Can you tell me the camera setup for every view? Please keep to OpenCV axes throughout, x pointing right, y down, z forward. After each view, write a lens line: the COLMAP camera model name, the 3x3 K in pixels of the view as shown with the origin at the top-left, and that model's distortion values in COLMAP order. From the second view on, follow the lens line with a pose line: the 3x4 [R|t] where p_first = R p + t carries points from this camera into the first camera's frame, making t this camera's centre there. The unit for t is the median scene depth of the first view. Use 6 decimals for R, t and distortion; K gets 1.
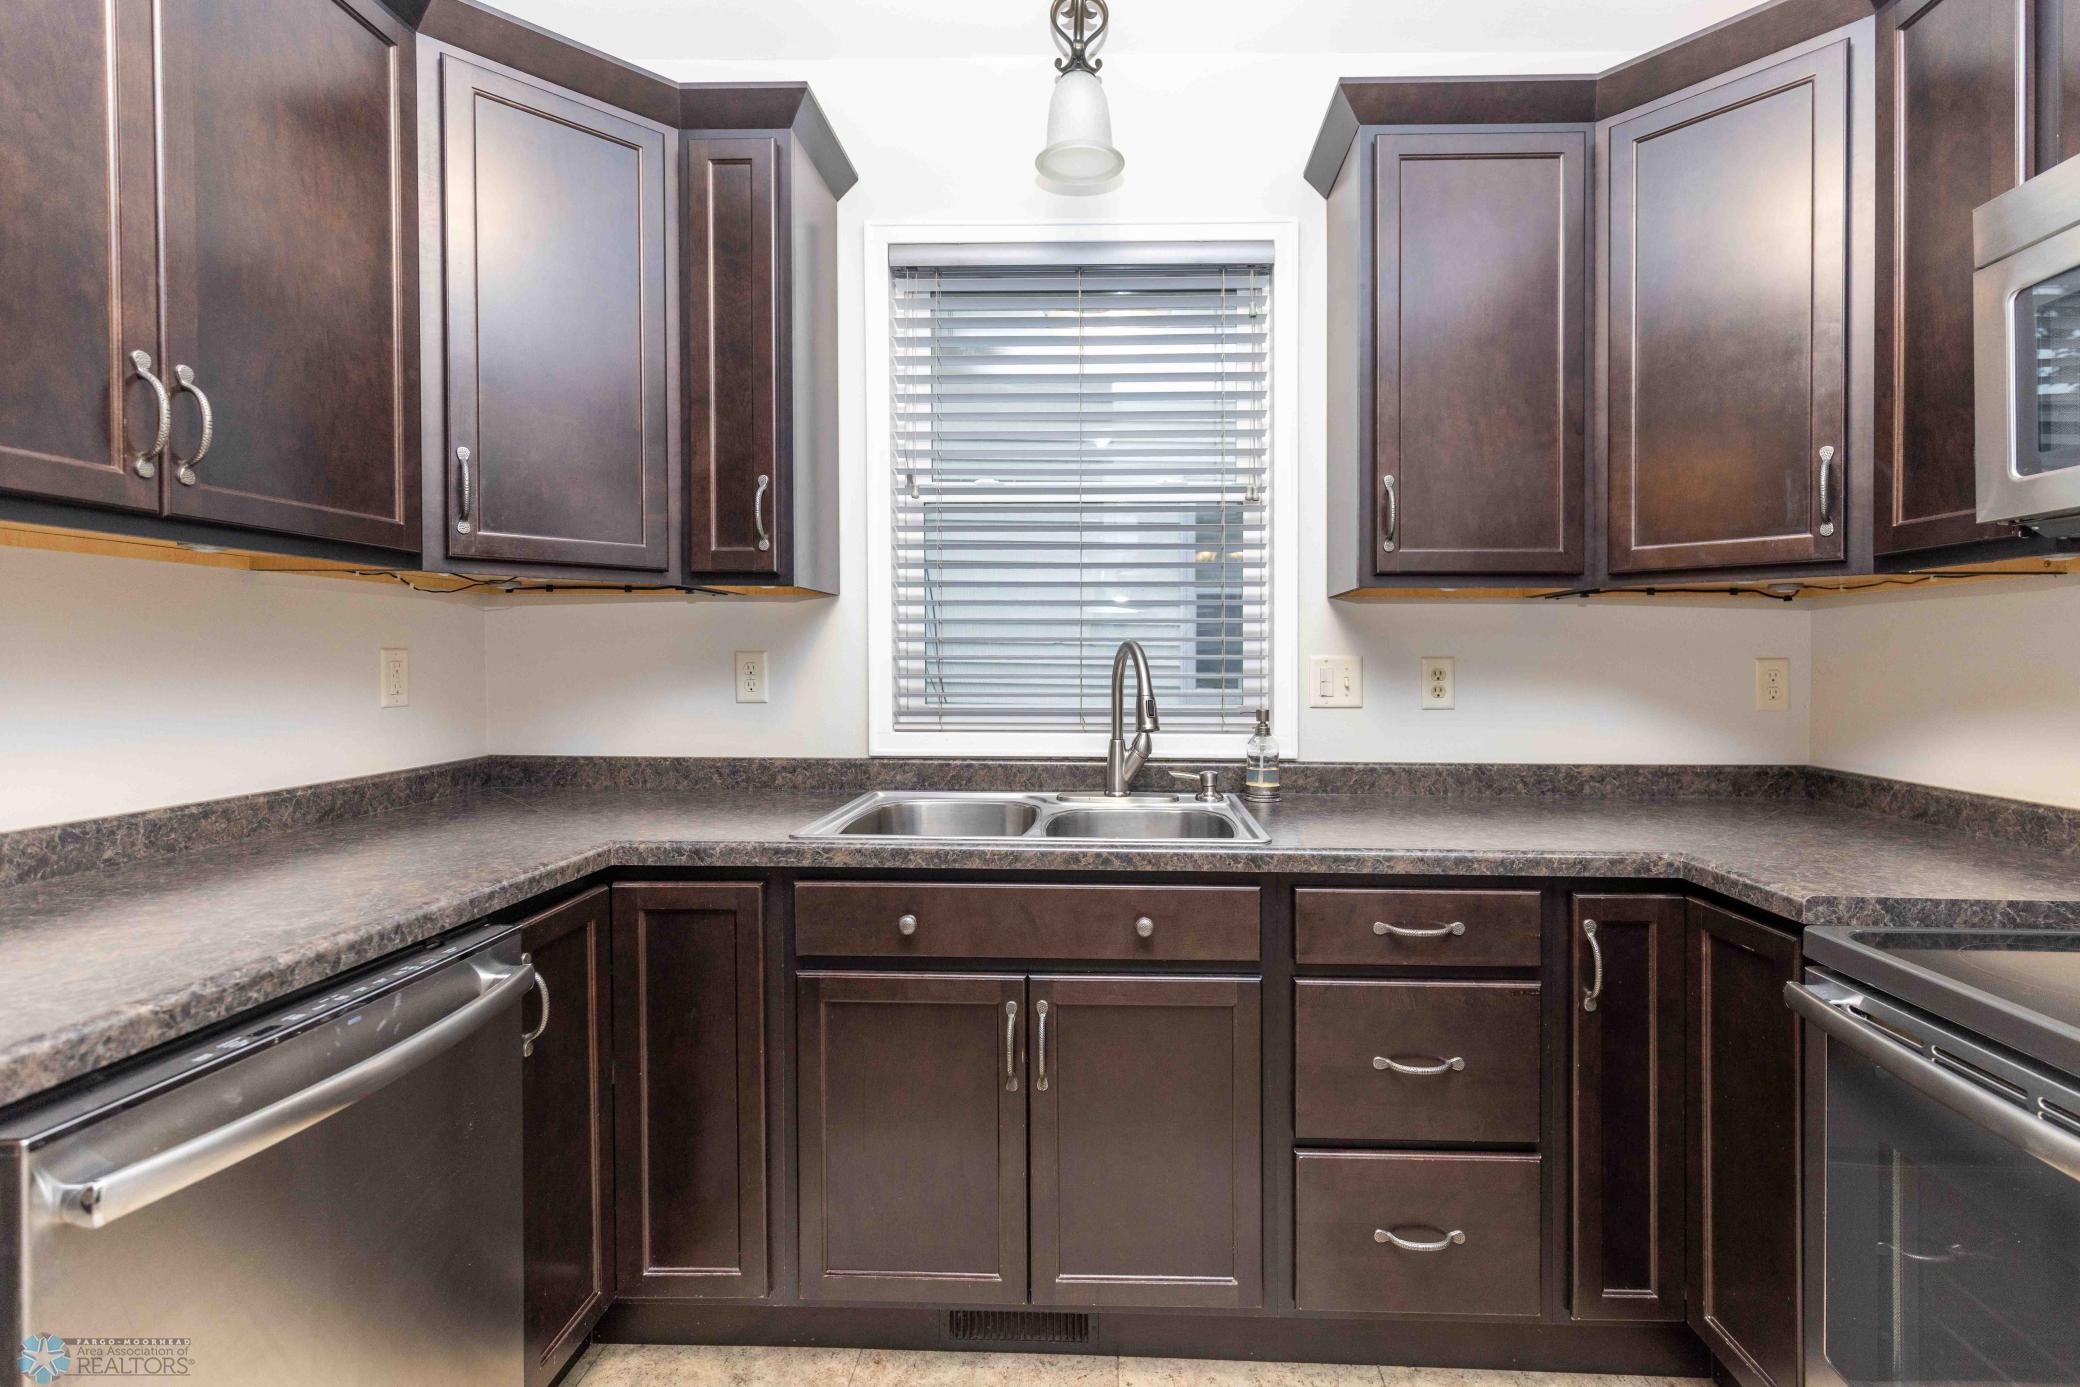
lens RADIAL K [[943.4, 0, 1103.3], [0, 943.4, 651.7], [0, 0, 1]] dist [0.004013, -0.000199]
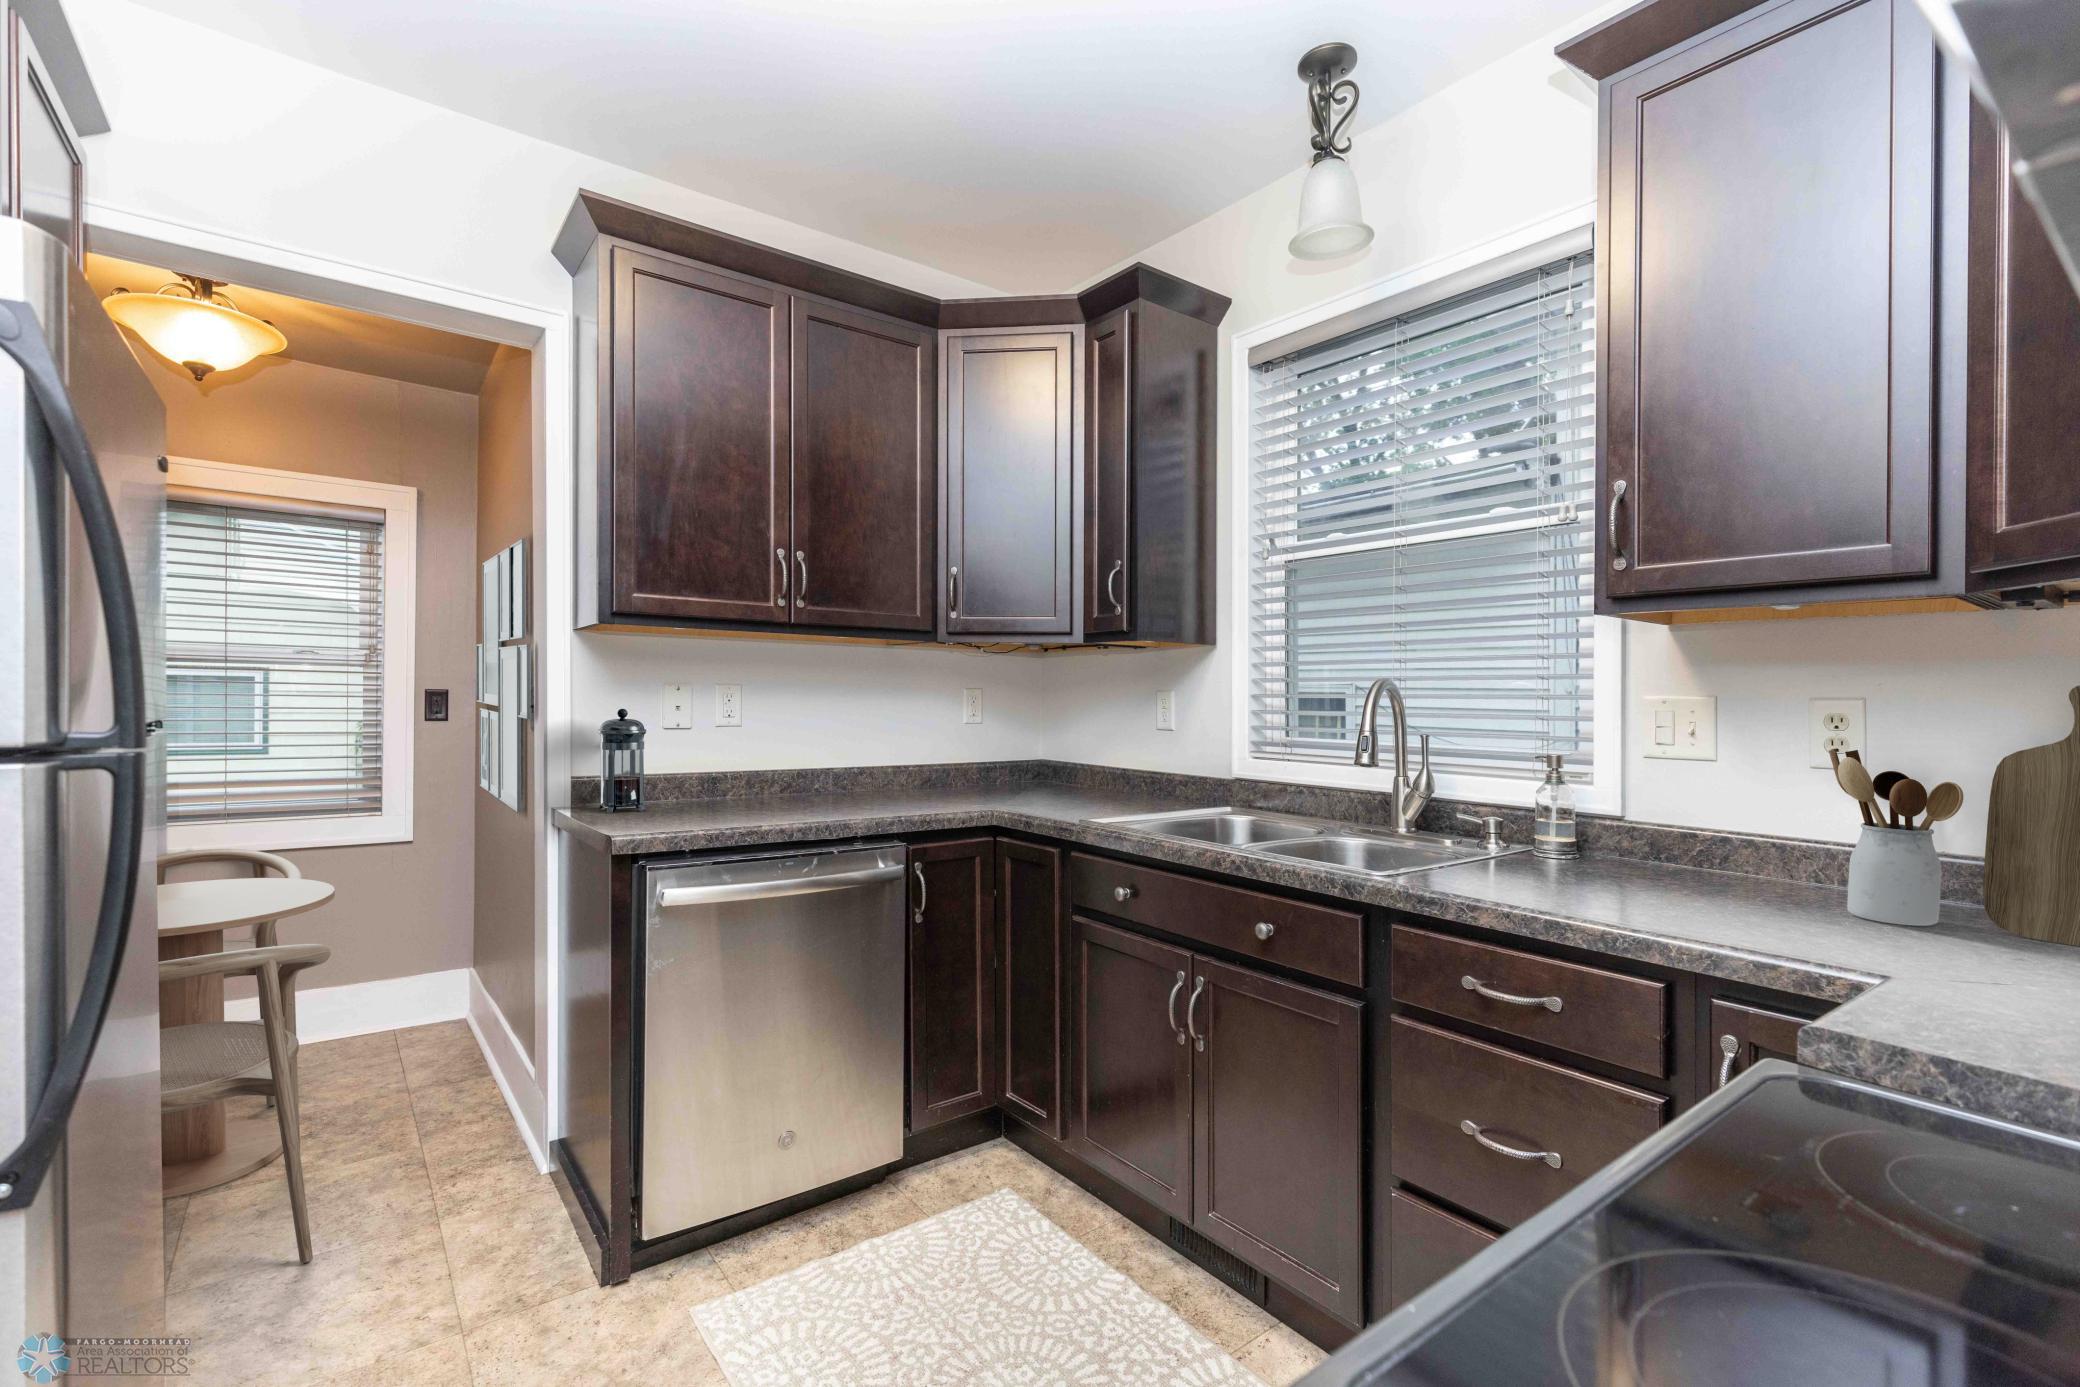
lens RADIAL K [[931.3, 0, 1044.1], [0, 931.3, 686.8], [0, 0, 1]] dist [0.003677, 0.000097]
pose [[0.633088, -0.002974, -0.774074, 0.609107], [-0.006976, 0.999930, -0.009547, 0.009699], [0.774048, 0.011444, 0.633023, 0.071083]]
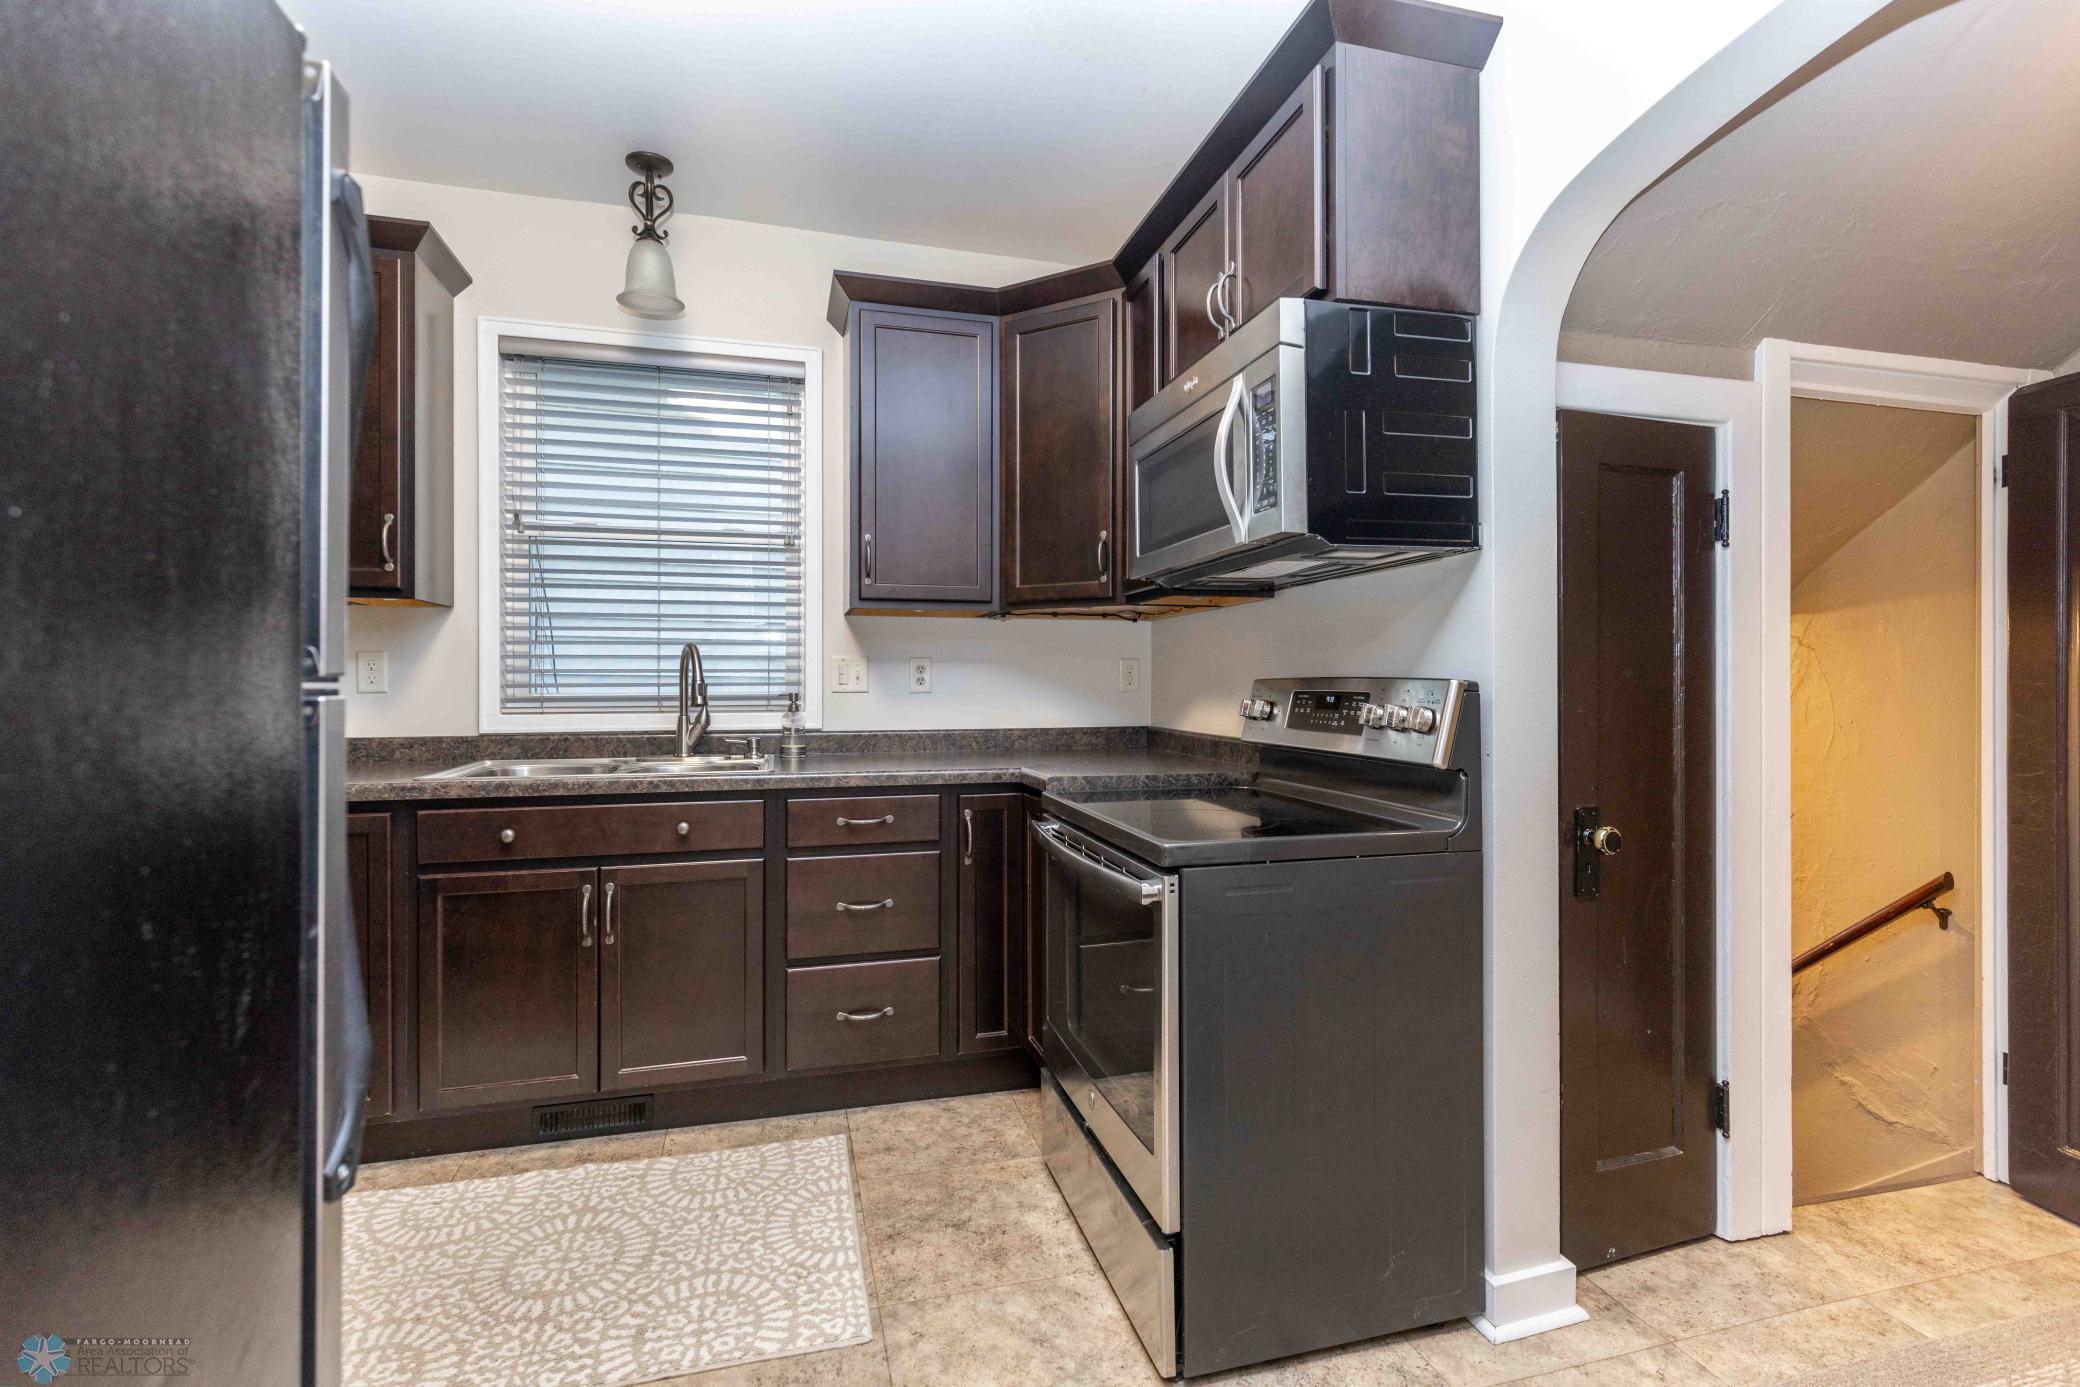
lens RADIAL K [[925.5, 0, 1031.0], [0, 925.5, 659.2], [0, 0, 1]] dist [0.004021, 0.000081]
pose [[0.957950, 0.002314, 0.286925, 0.124295], [0.002028, 0.999888, -0.014832, 0.035251], [-0.286927, 0.014790, 0.957838, -0.484006]]
